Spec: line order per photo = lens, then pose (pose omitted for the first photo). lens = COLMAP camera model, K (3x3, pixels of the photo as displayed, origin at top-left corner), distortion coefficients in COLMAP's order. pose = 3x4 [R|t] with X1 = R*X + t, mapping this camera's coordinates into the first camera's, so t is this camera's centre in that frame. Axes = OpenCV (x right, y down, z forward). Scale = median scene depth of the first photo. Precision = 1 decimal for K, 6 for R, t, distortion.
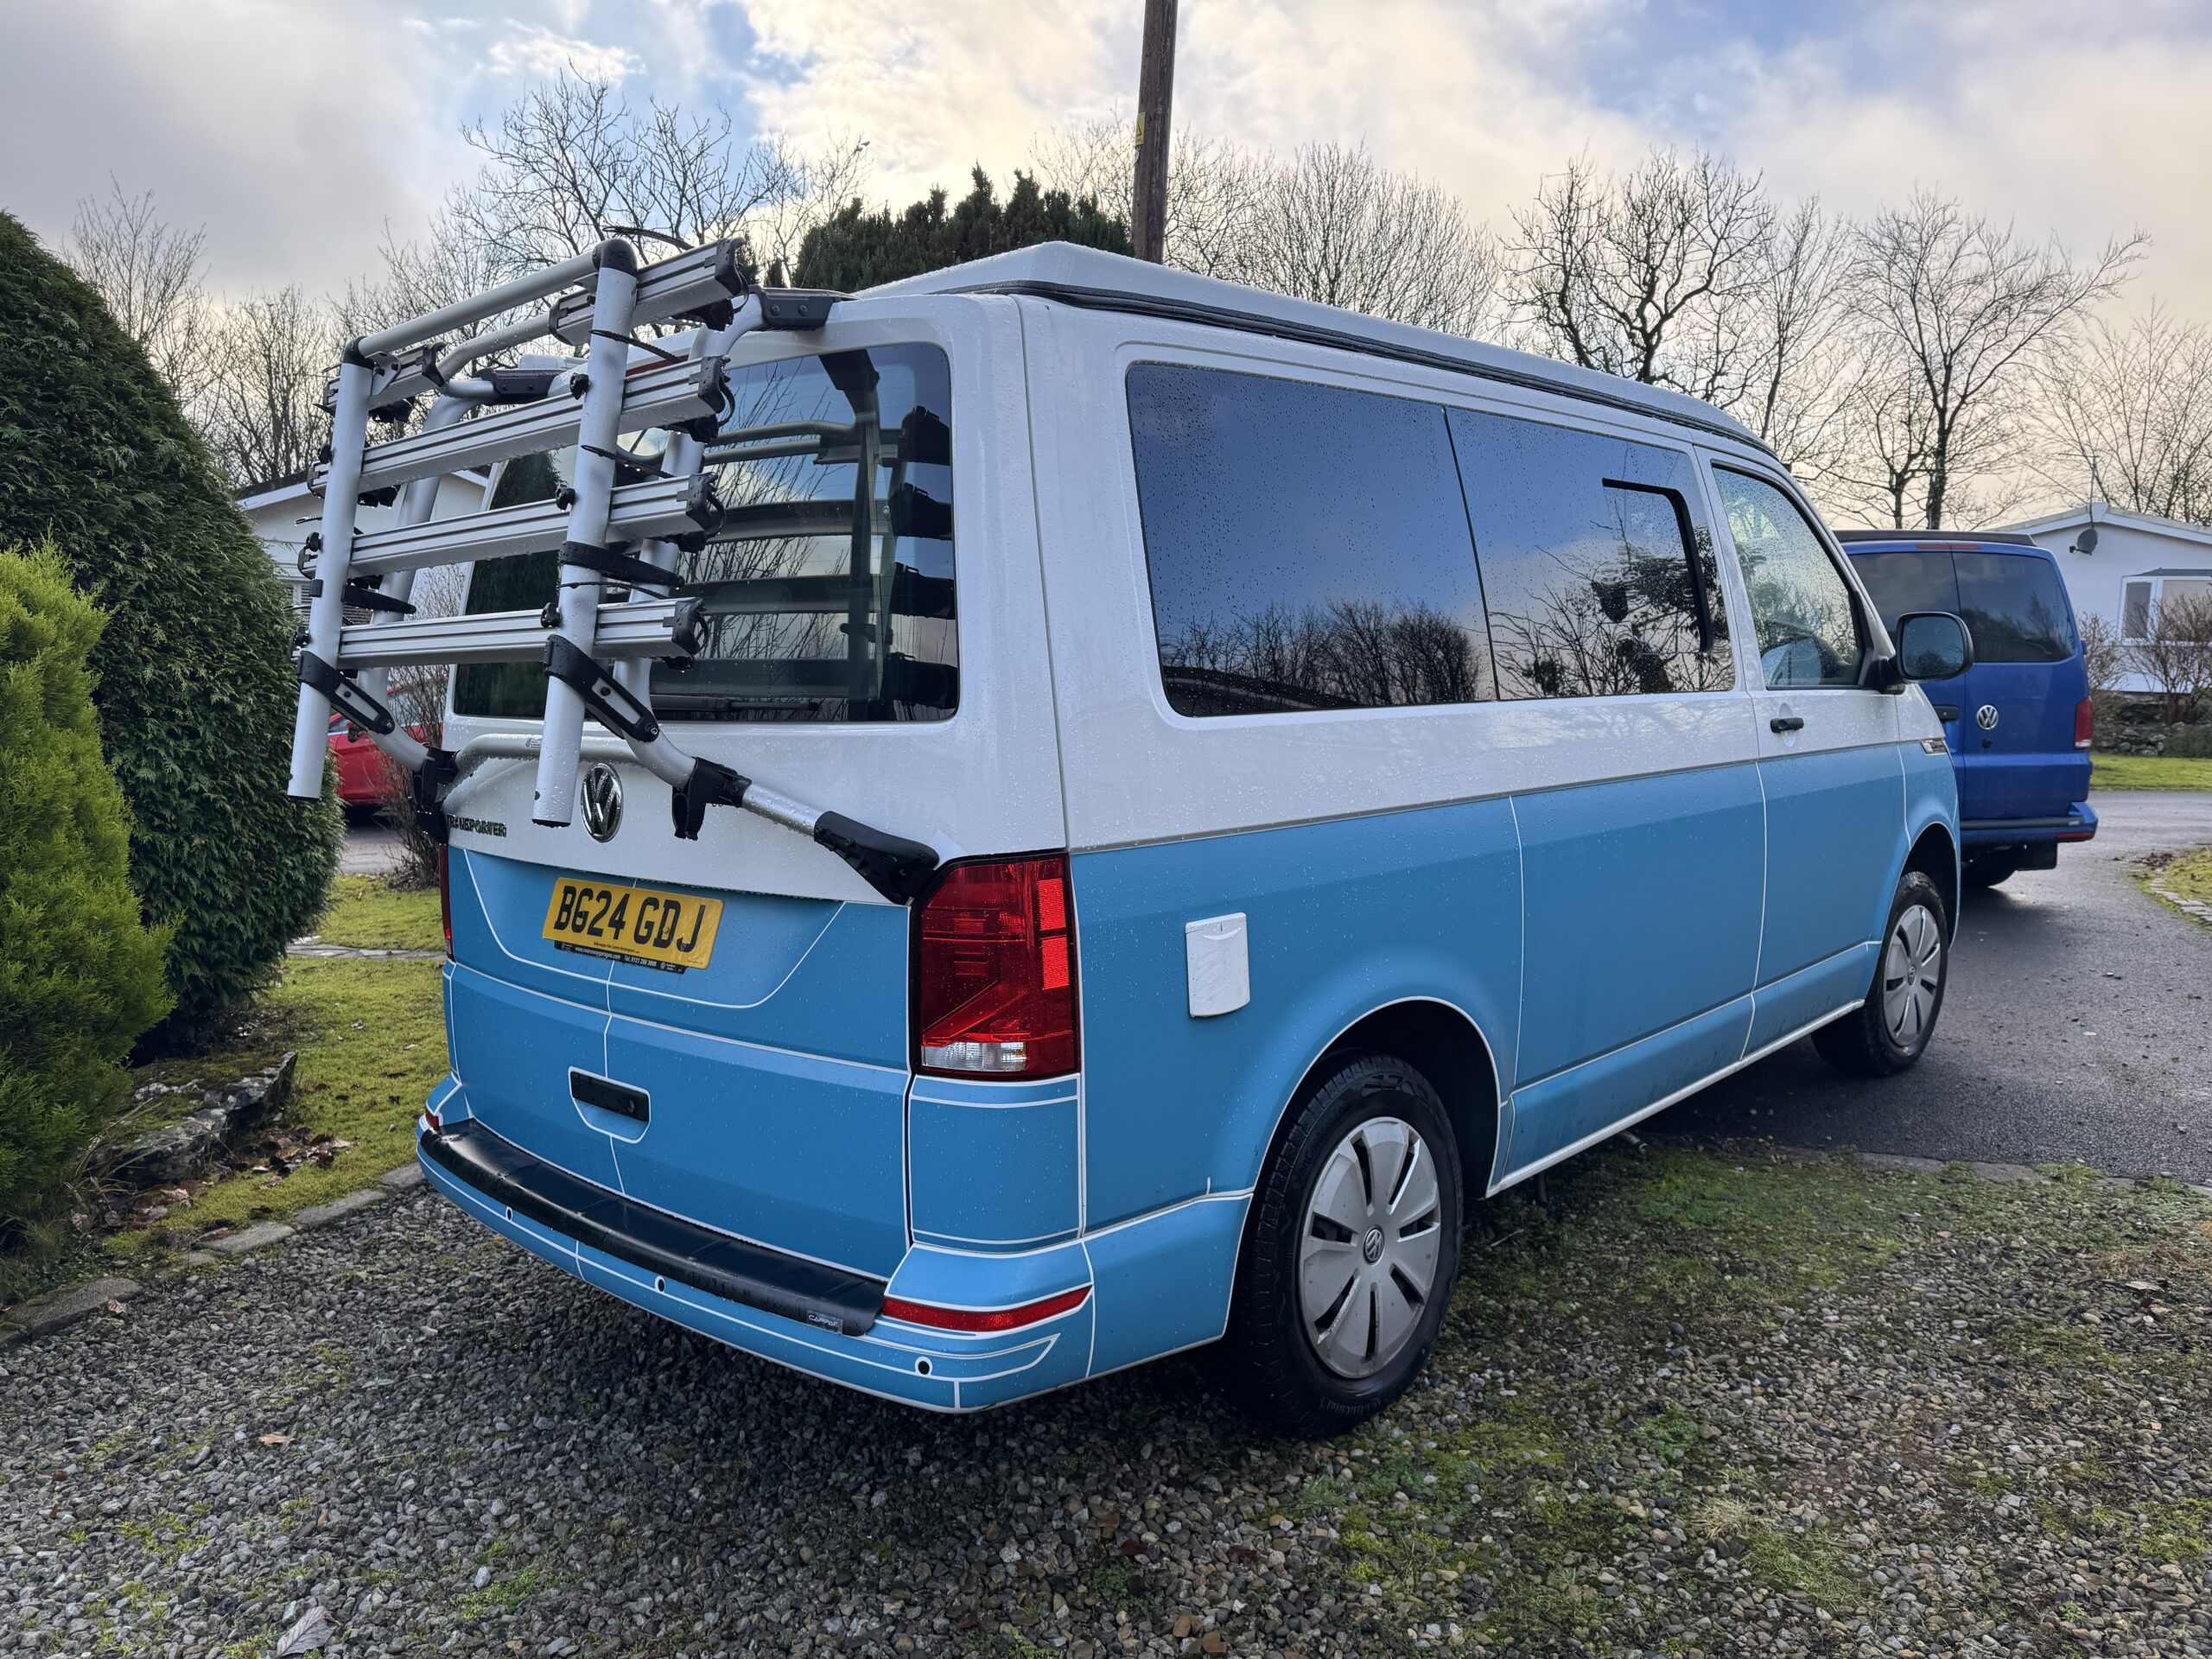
lens RADIAL K [[1562.3, 0, 1106.0], [0, 1562.3, 829.5], [0, 0, 1]] dist [0.027312, -0.031995]
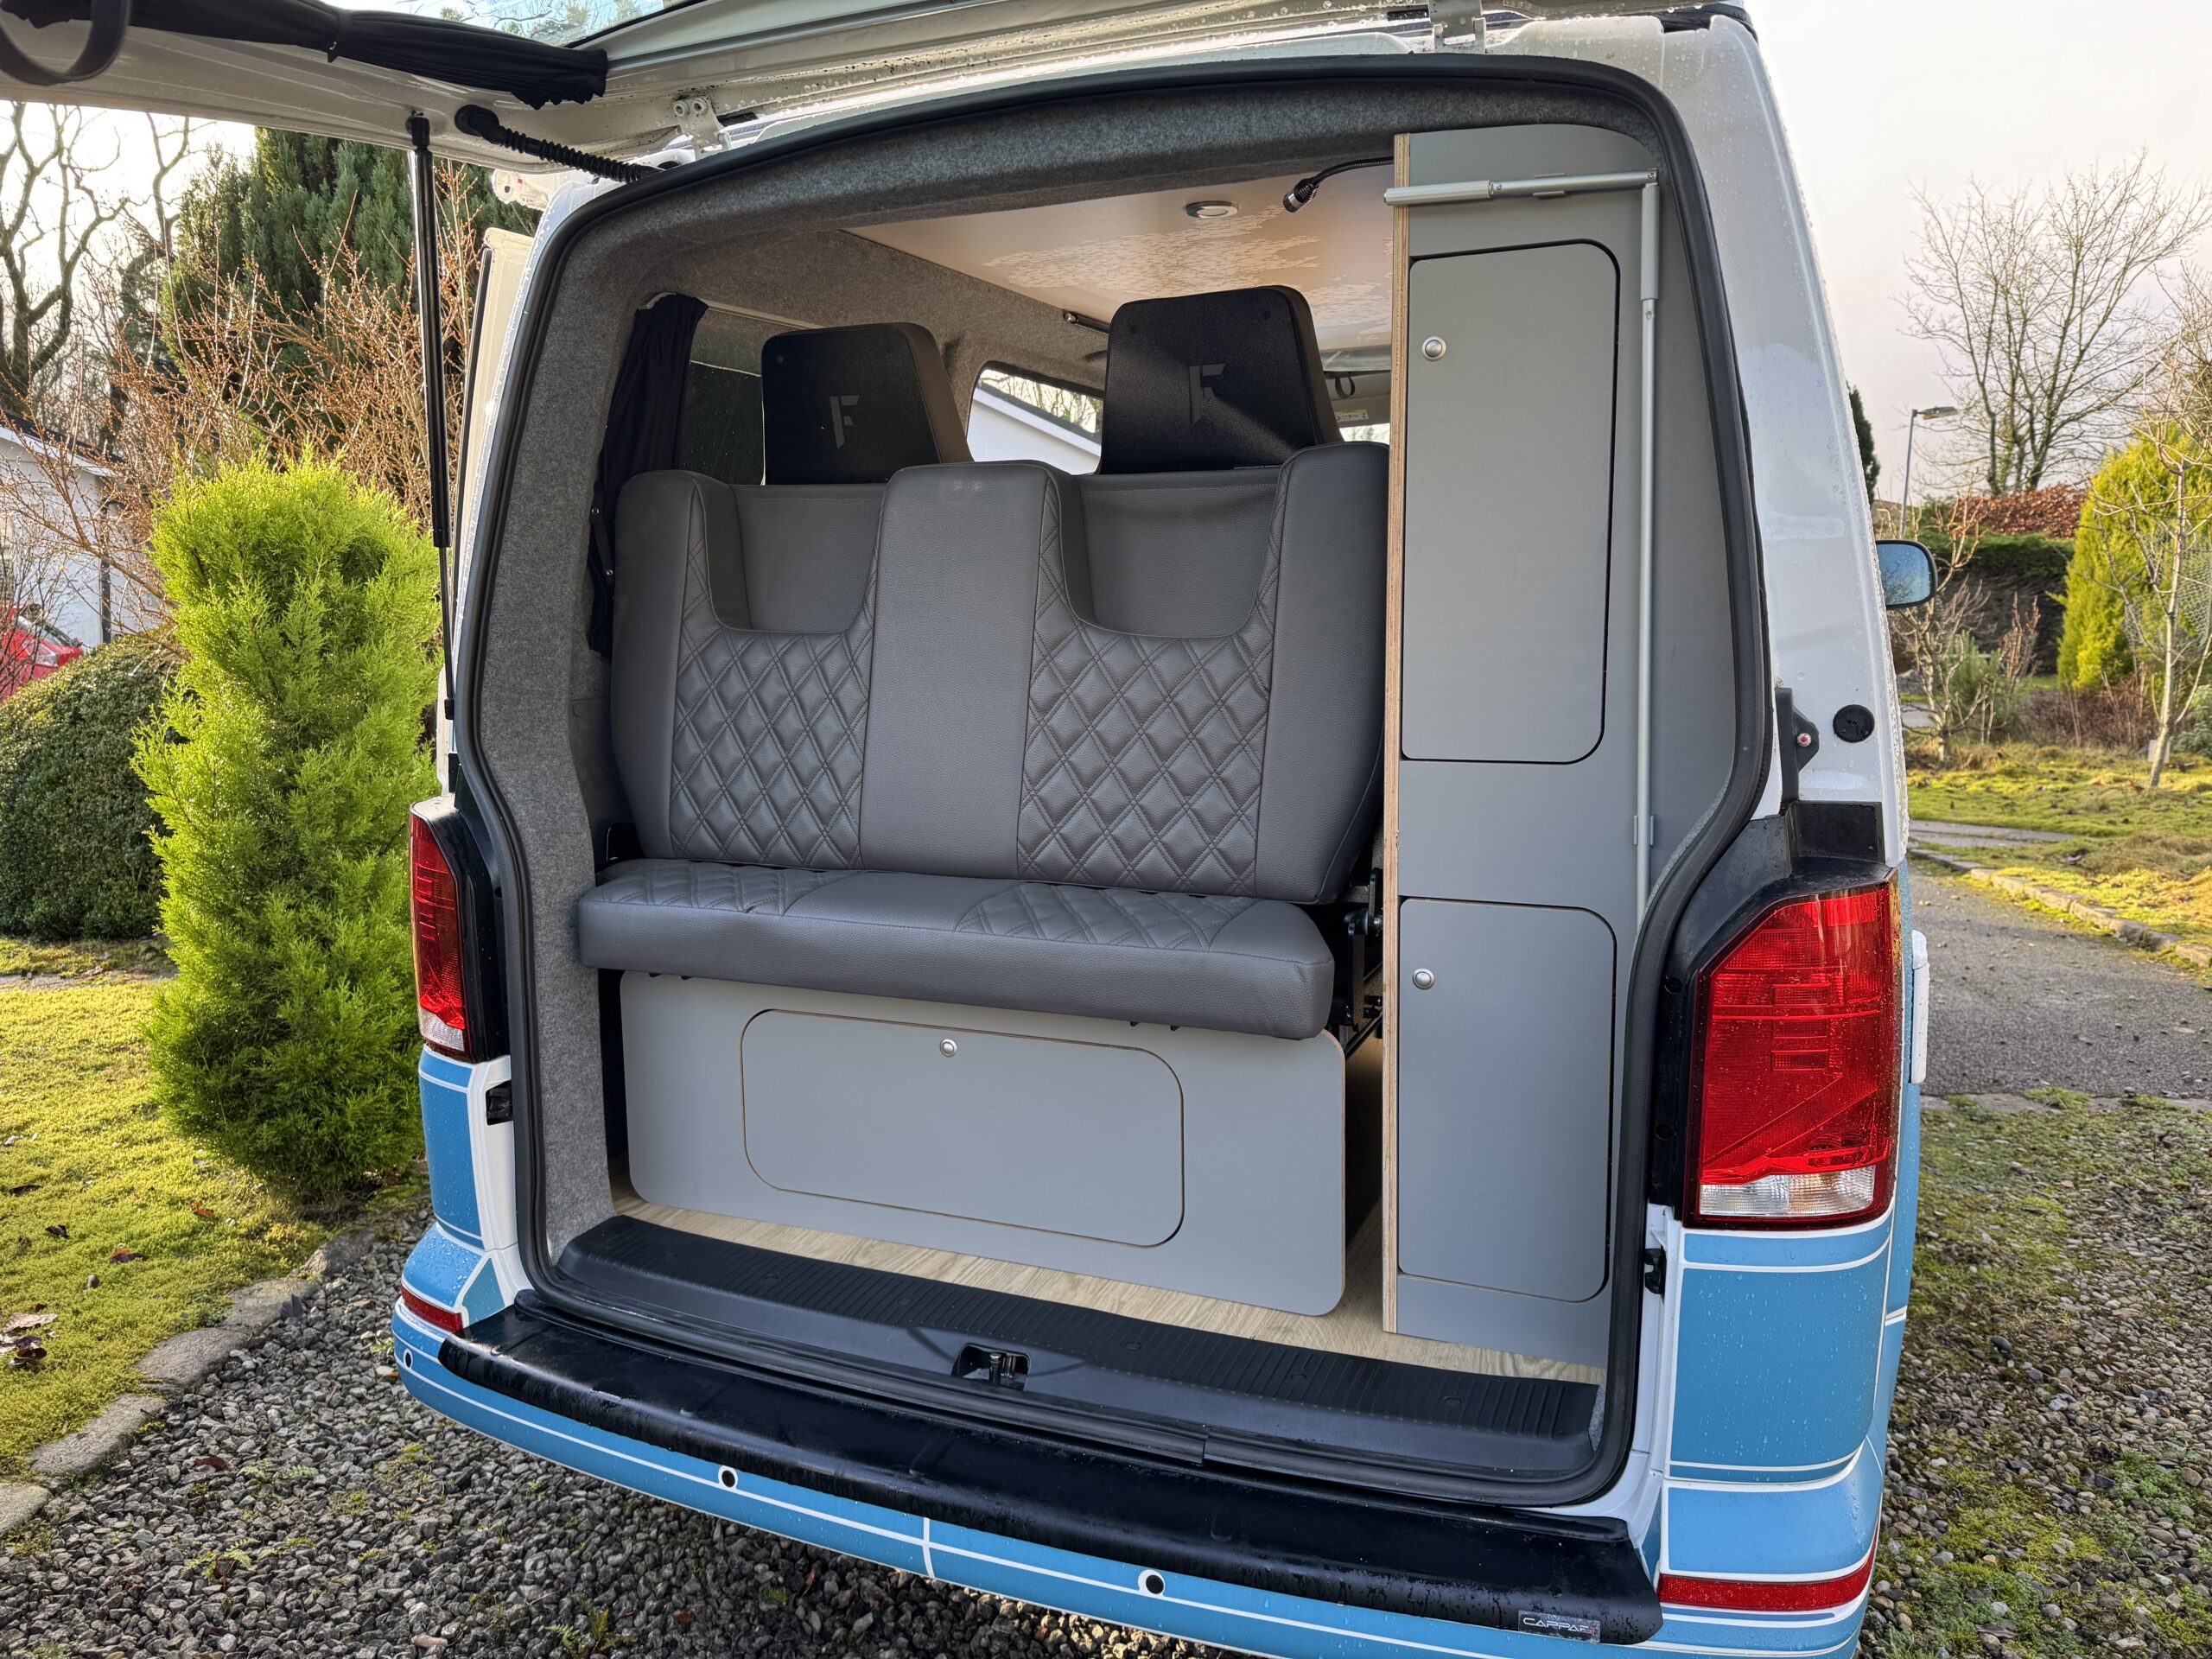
lens RADIAL K [[1562.3, 0, 1106.0], [0, 1562.3, 829.5], [0, 0, 1]] dist [0.027312, -0.031995]
pose [[0.938028, -0.046515, 0.343424, -0.394197], [0.030607, 0.998199, 0.051602, -0.034455], [-0.345206, -0.037893, 0.937762, 0.336028]]
